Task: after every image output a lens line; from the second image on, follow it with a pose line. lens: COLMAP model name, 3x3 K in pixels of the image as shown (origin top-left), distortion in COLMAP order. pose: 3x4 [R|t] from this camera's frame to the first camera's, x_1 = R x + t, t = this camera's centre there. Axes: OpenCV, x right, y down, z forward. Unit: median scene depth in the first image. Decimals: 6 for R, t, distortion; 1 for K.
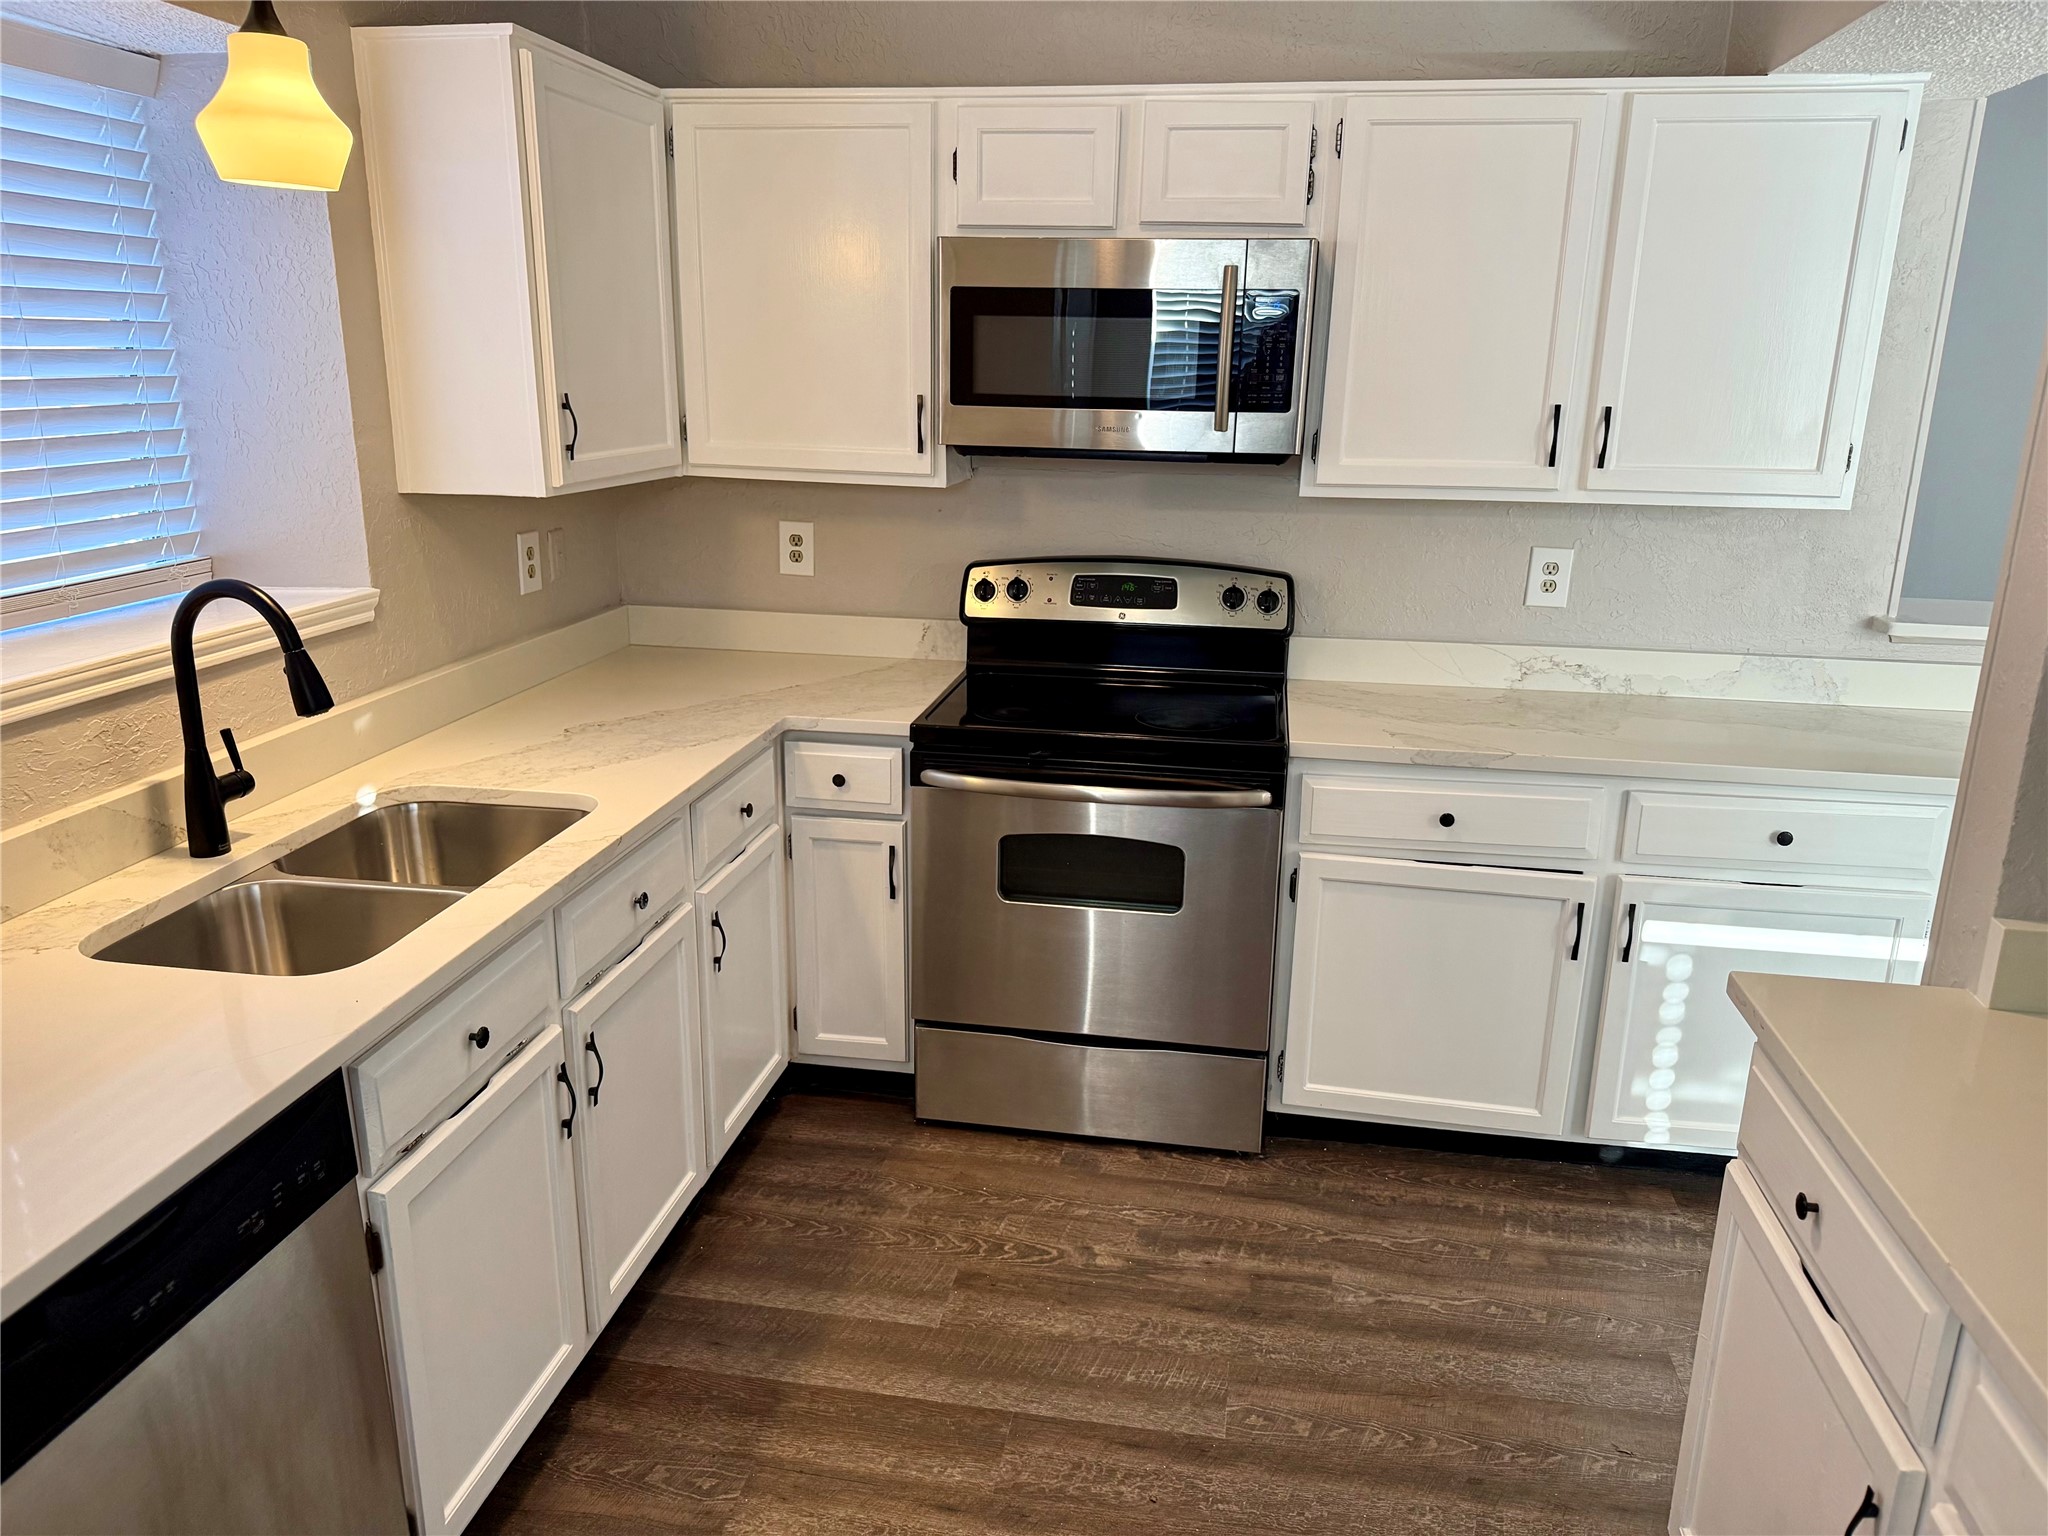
lens RADIAL K [[1444.7, 0, 980.5], [0, 1444.7, 787.7], [0, 0, 1]] dist [0.001025, -0.039680]
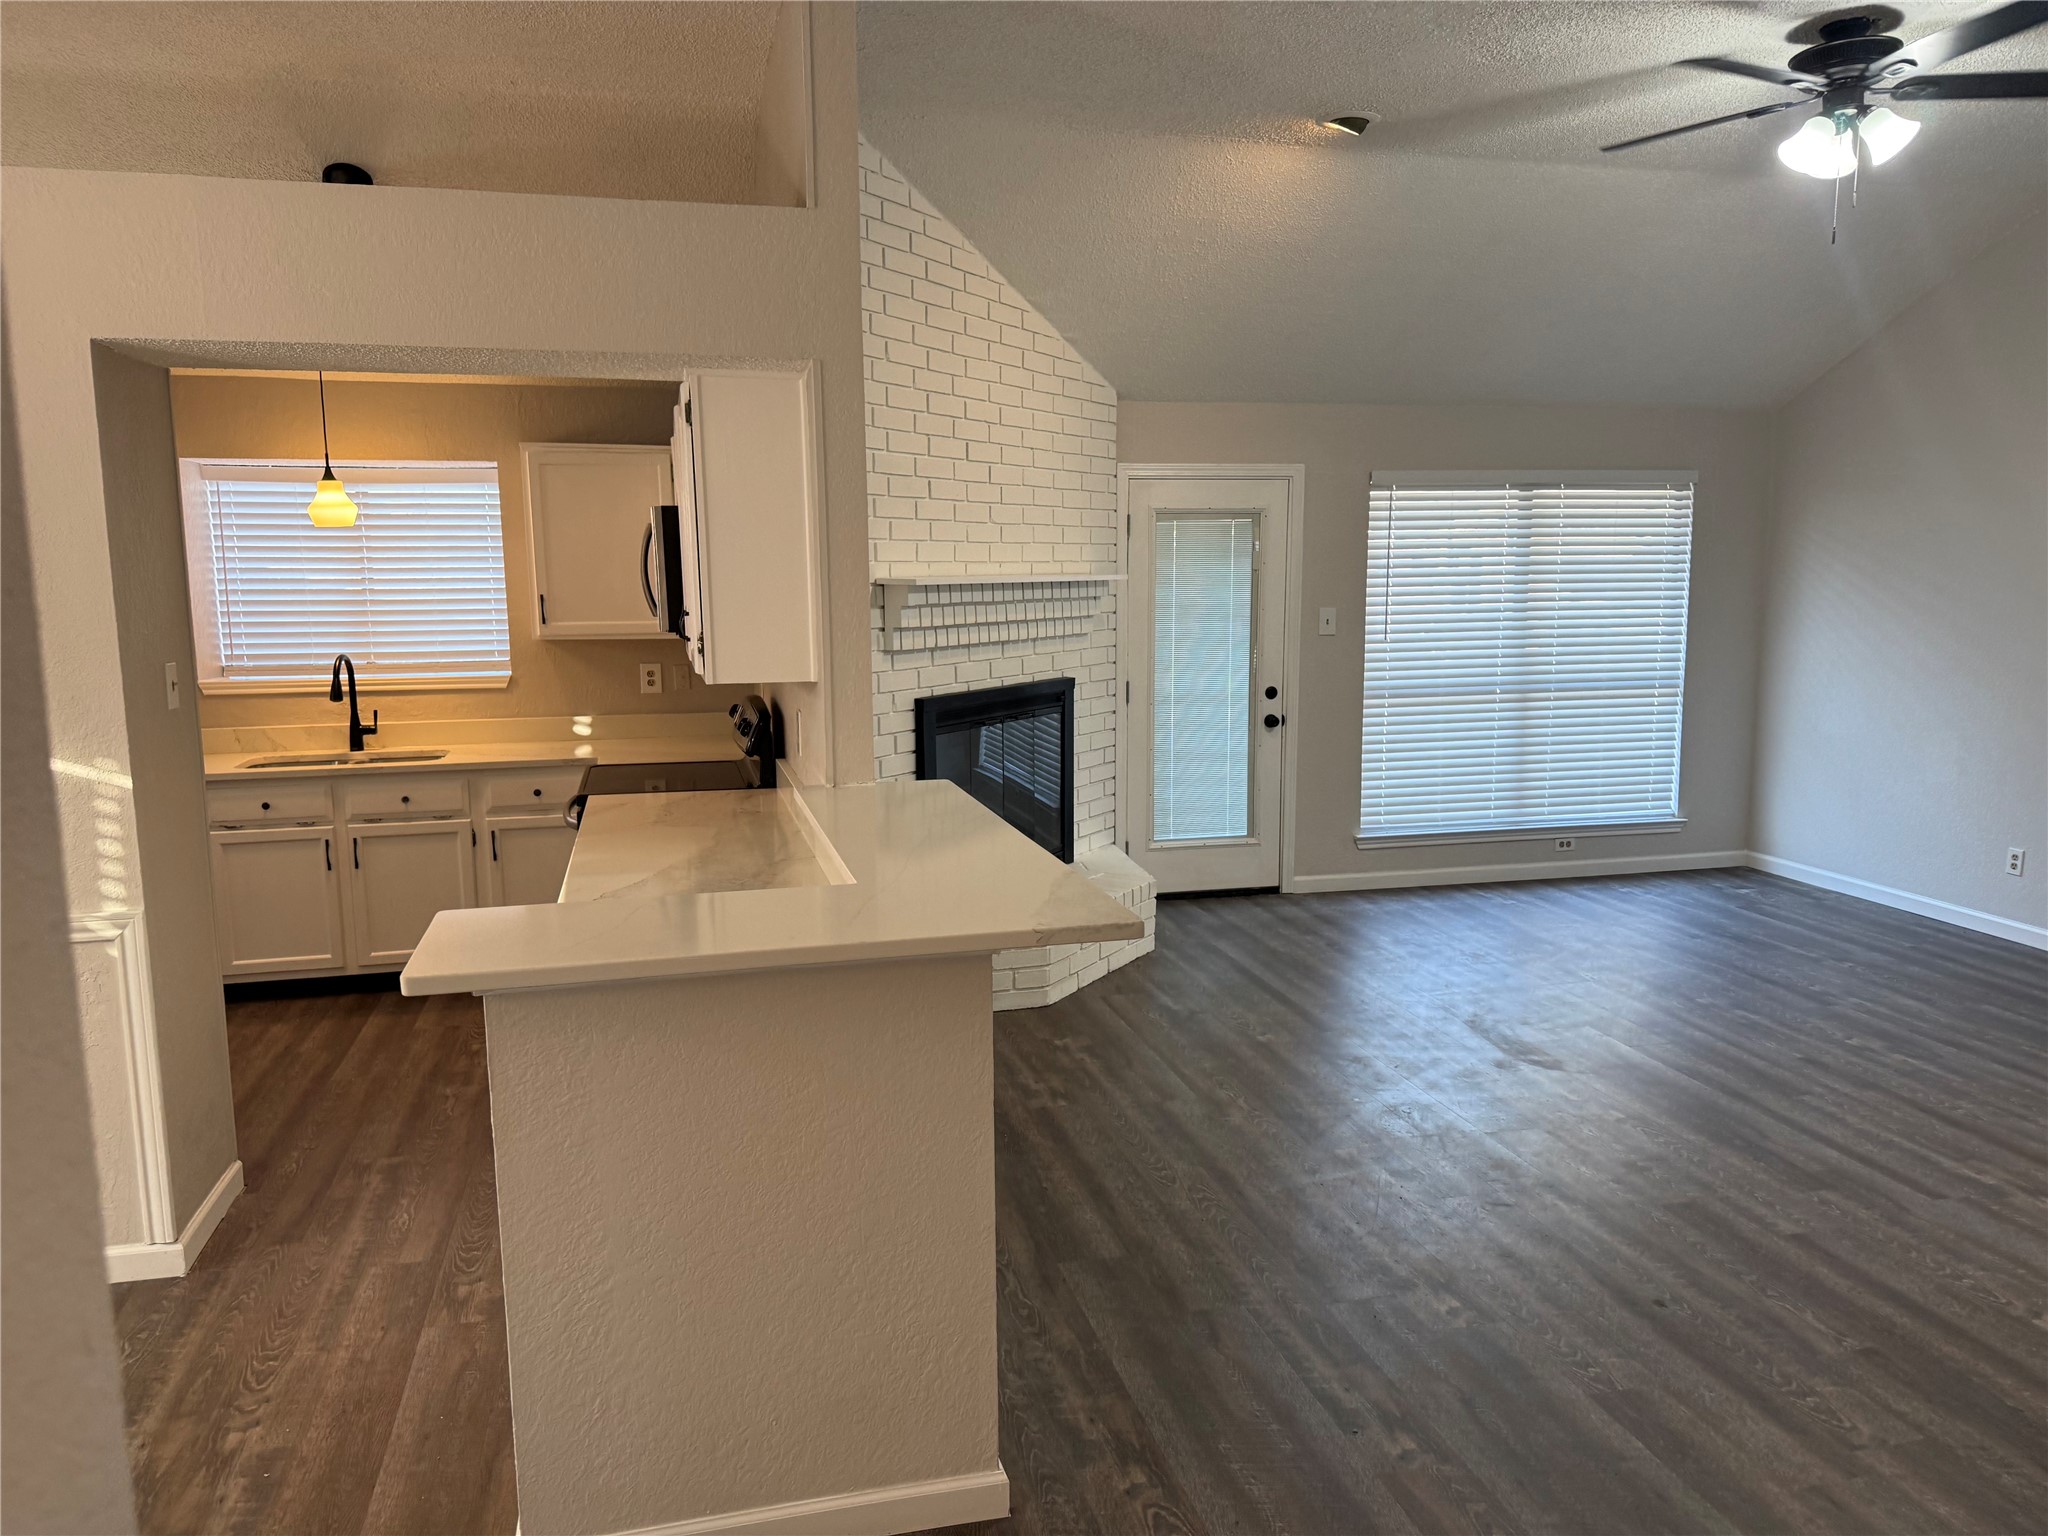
lens RADIAL K [[1418.0, 0, 1004.8], [0, 1418.0, 779.9], [0, 0, 1]] dist [0.070121, -0.093880]
pose [[0.397882, 0.120484, -0.909491, 2.338607], [-0.247007, 0.968801, 0.020281, -0.248454], [0.883560, 0.216581, 0.415229, 0.883795]]
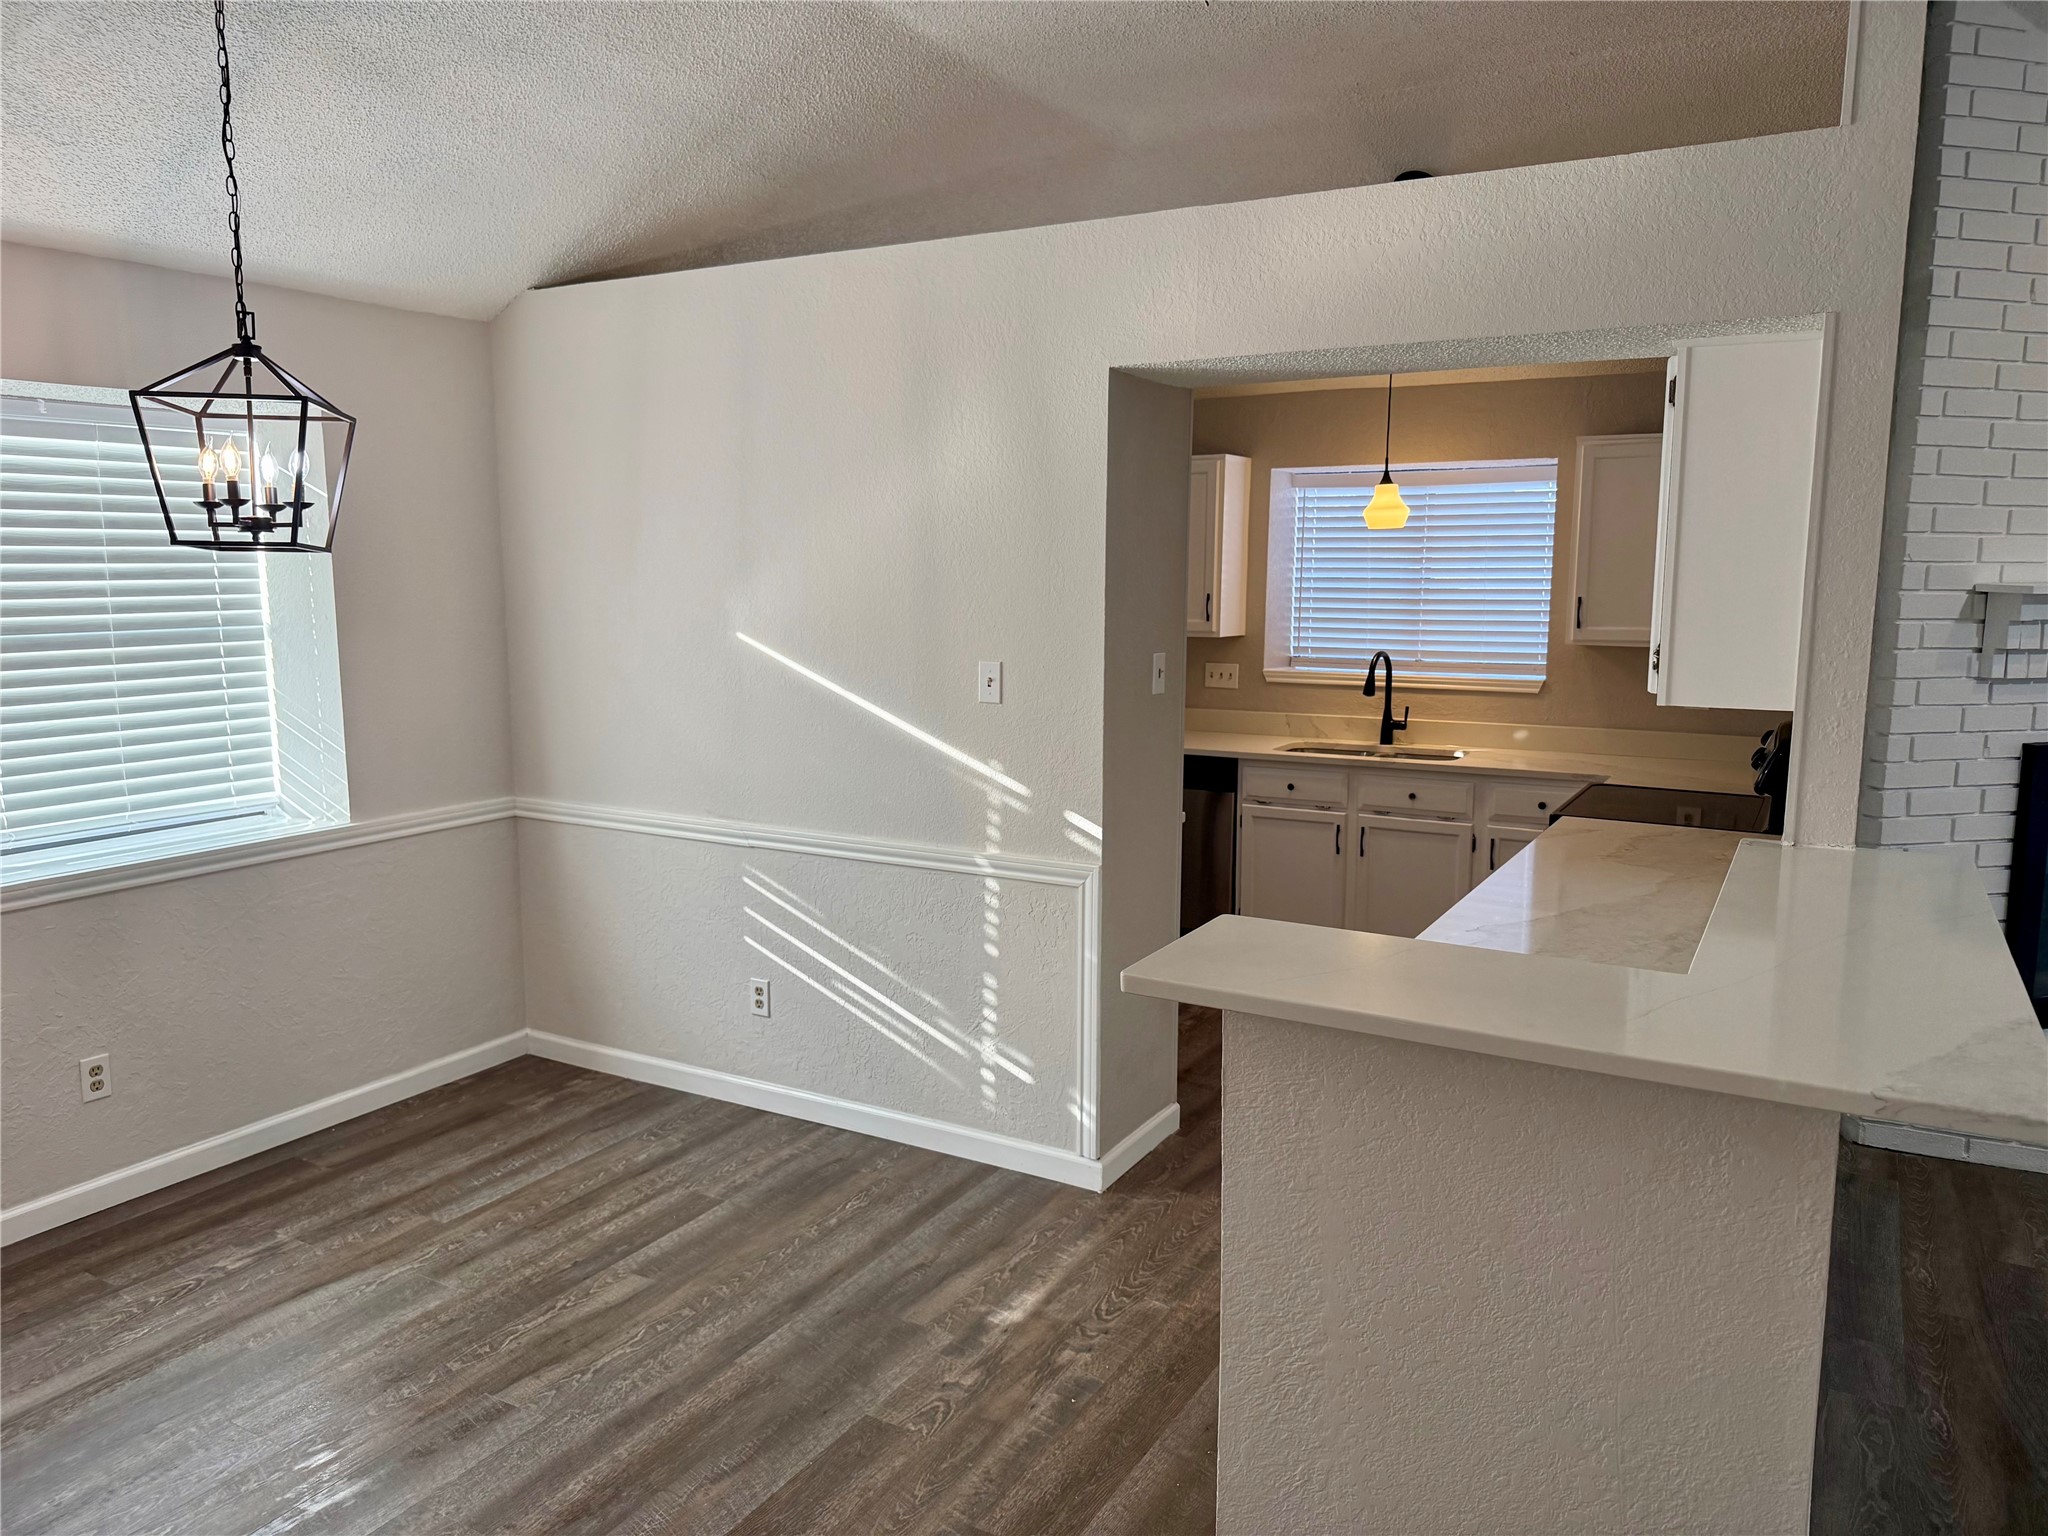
lens RADIAL K [[1423.9, 0, 1027.2], [0, 1423.9, 762.6], [0, 0, 1]] dist [0.076768, -0.097333]
pose [[-0.341511, 0.112887, -0.933074, 2.248269], [-0.272680, 0.938161, 0.213305, -0.313795], [0.899453, 0.327276, -0.289611, 1.096411]]
